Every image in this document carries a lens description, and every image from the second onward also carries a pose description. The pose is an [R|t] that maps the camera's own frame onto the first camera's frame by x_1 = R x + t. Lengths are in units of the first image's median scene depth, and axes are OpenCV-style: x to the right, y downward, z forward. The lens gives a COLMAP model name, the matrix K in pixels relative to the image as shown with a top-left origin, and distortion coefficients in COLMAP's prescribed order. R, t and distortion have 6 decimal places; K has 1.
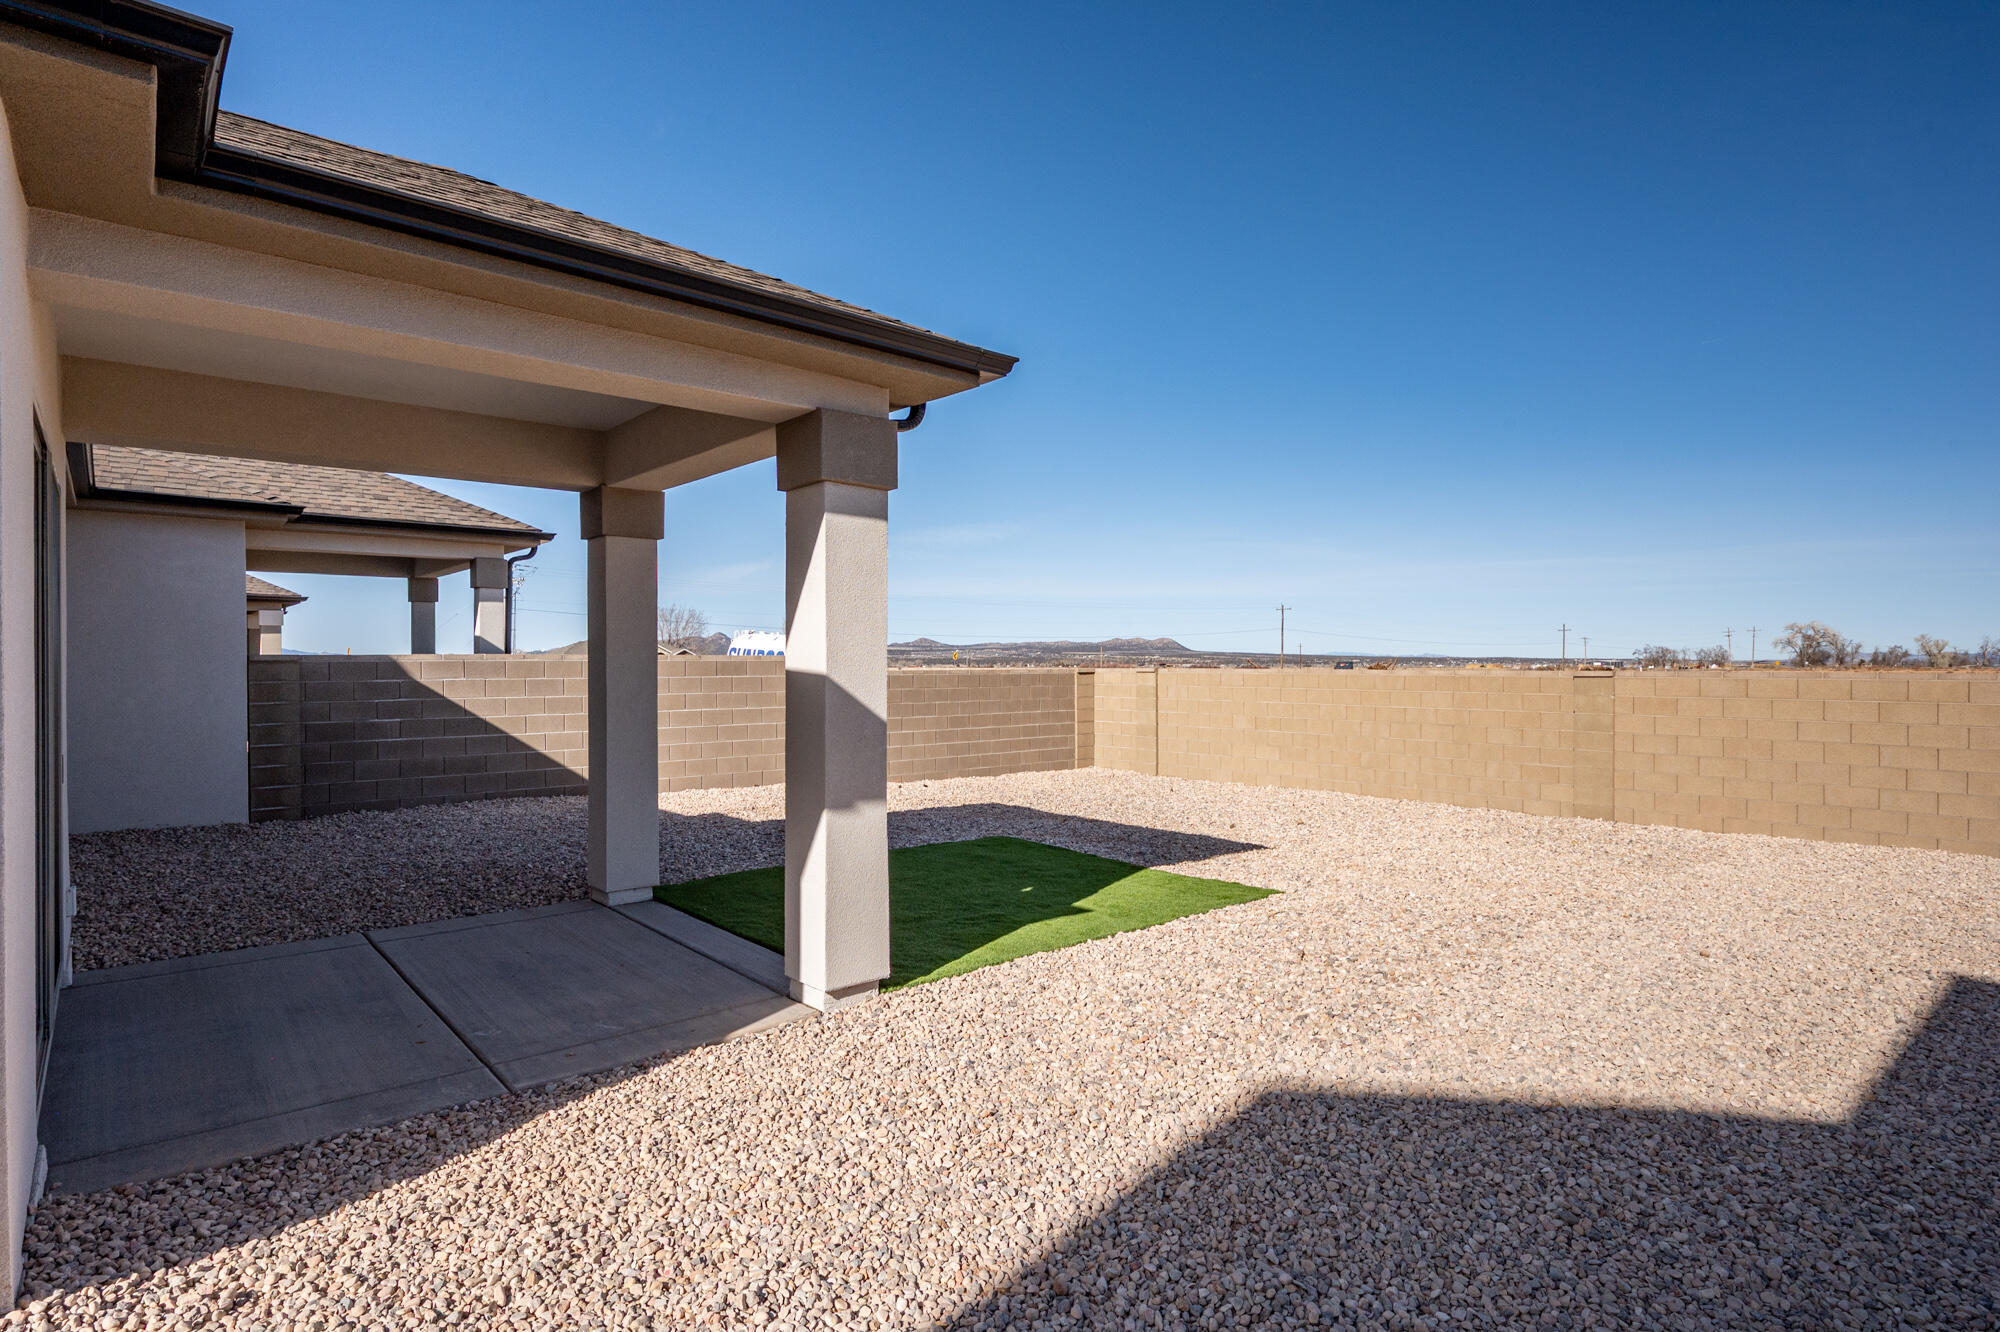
lens RADIAL K [[1028.4, 0, 1000.0], [0, 1028.4, 666.0], [0, 0, 1]] dist [0.001242, 0.000129]
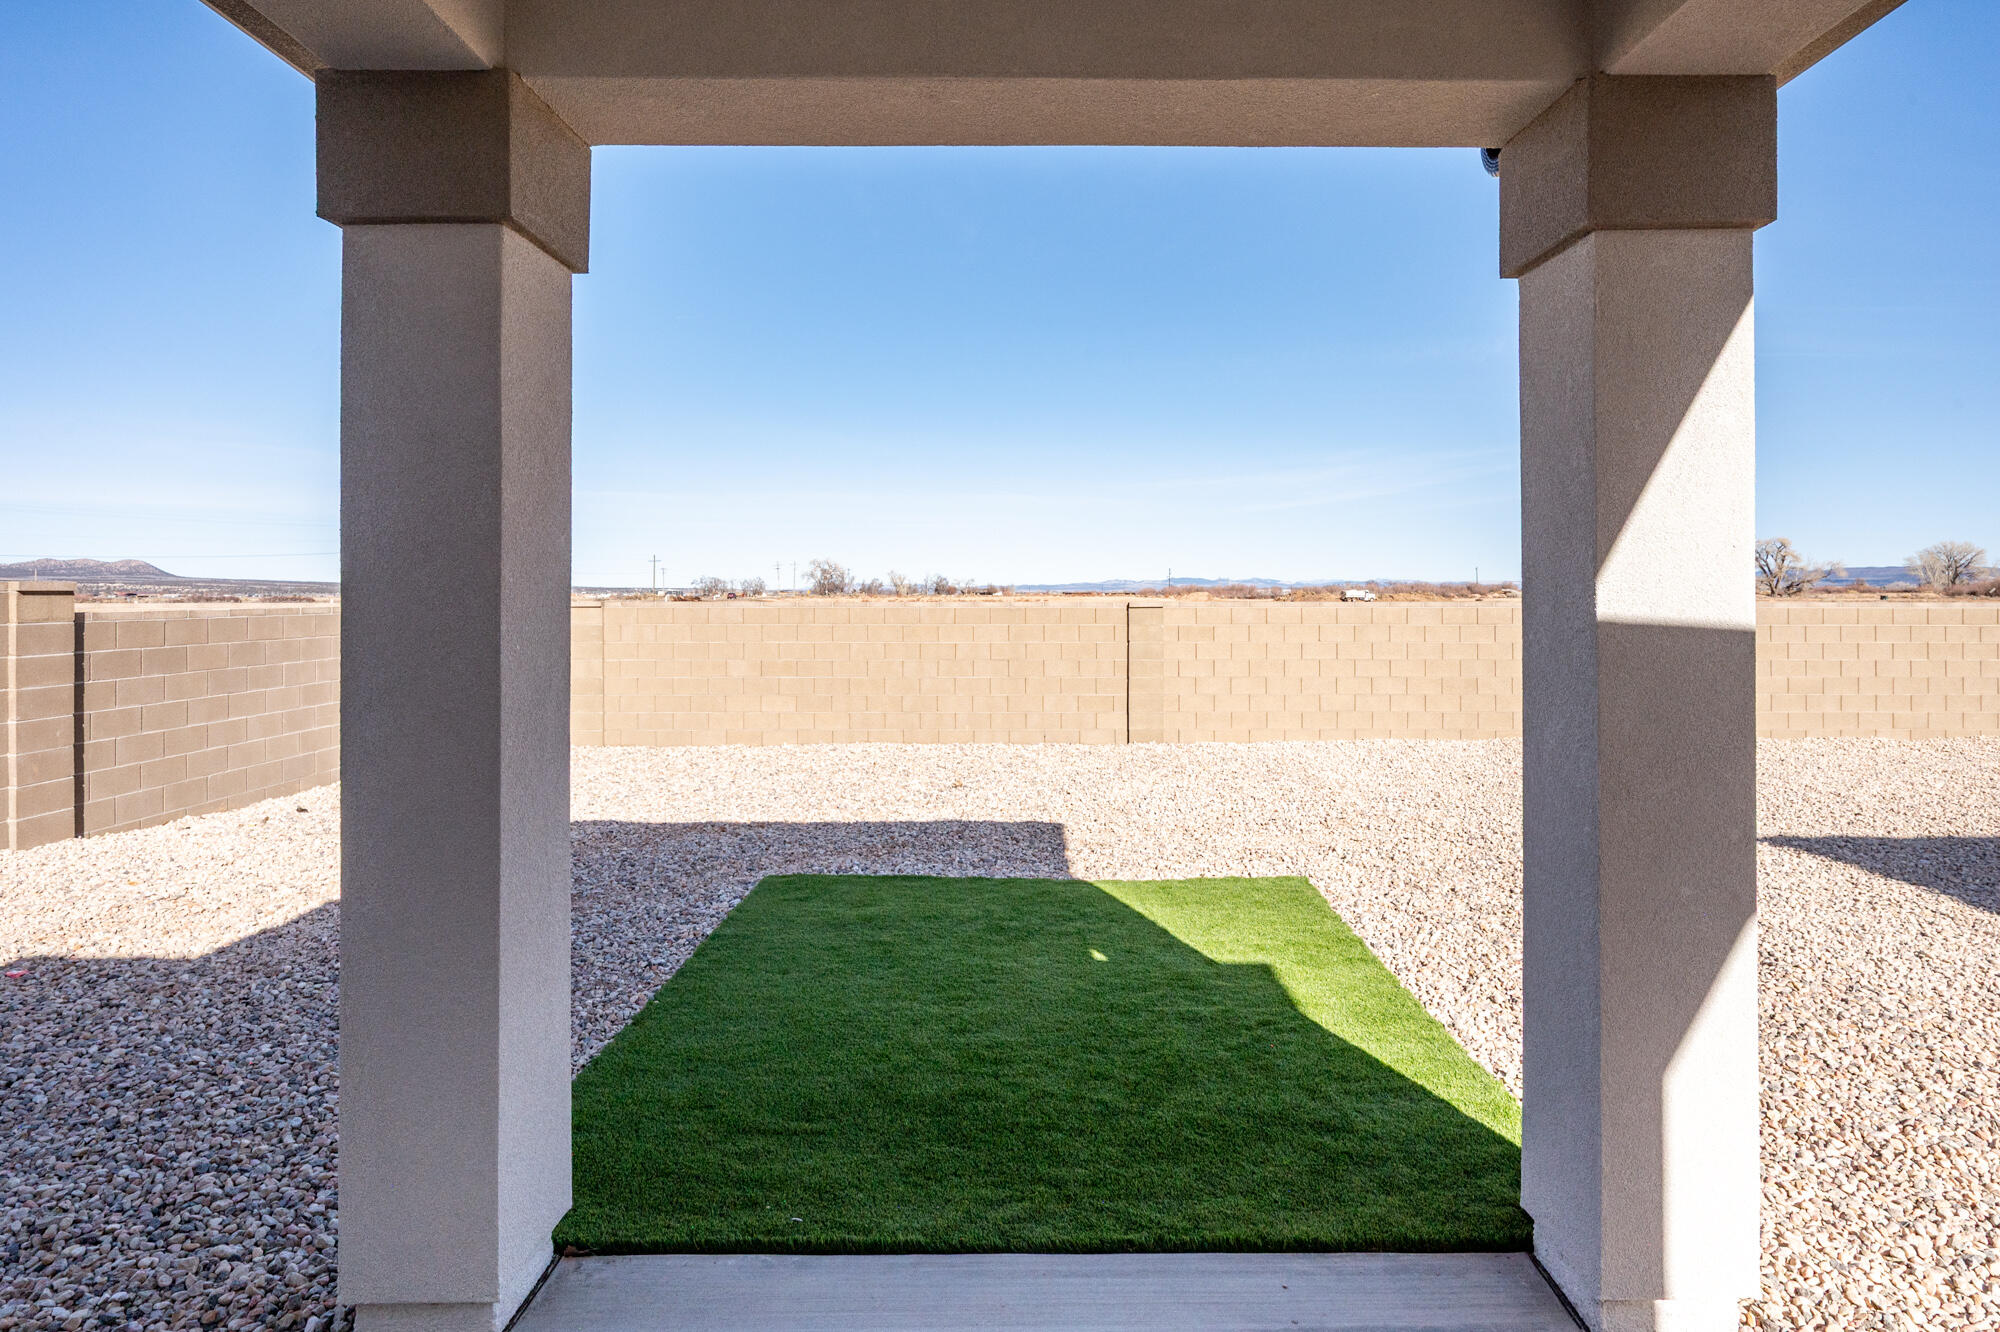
lens RADIAL K [[1056.7, 0, 1002.7], [0, 1056.7, 603.1], [0, 0, 1]] dist [-0.001372, -0.000309]
pose [[0.657990, -0.007497, 0.752989, -0.338699], [0.001752, 0.999963, 0.008425, -0.002913], [-0.753025, -0.004225, 0.657979, 0.422430]]
